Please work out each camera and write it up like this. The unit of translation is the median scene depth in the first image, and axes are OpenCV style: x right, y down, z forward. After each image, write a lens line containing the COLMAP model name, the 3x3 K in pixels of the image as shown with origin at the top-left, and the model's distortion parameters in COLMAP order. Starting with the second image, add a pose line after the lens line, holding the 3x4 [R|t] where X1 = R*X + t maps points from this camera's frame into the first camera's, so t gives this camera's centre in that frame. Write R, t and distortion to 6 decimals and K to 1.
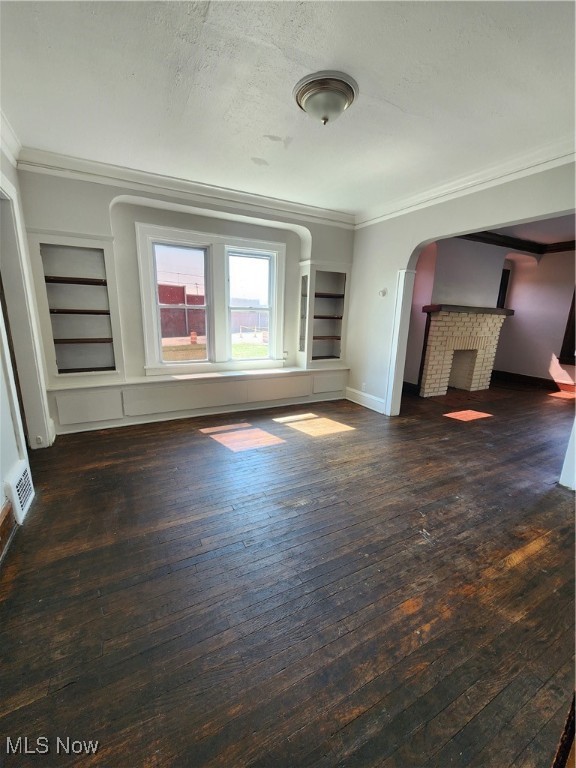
lens RADIAL K [[320.5, 0, 291.8], [0, 320.5, 385.5], [0, 0, 1]] dist [-0.002058, 0.001157]
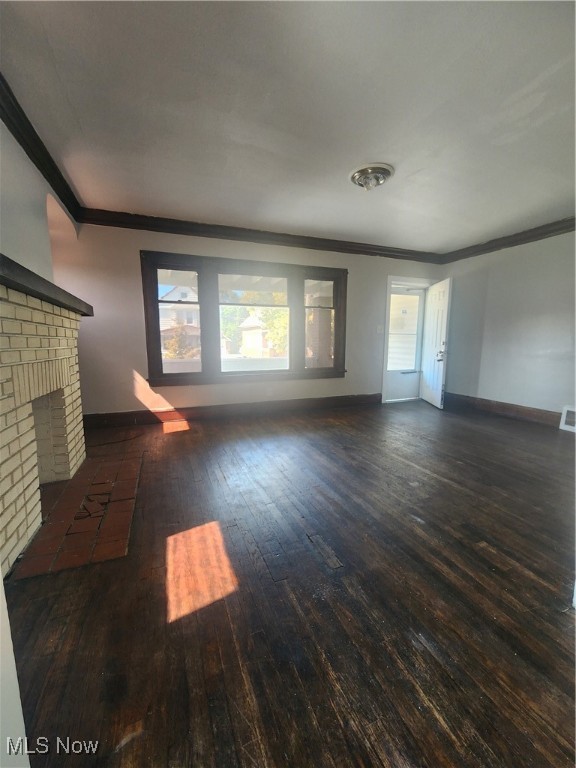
lens RADIAL K [[318.1, 0, 289.4], [0, 318.1, 384.8], [0, 0, 1]] dist [-0.001747, 0.000735]
pose [[0.117602, -0.166186, 0.979057, 0.384746], [0.230647, 0.963509, 0.135842, -0.218643], [-0.965905, 0.209841, 0.151641, 1.321321]]
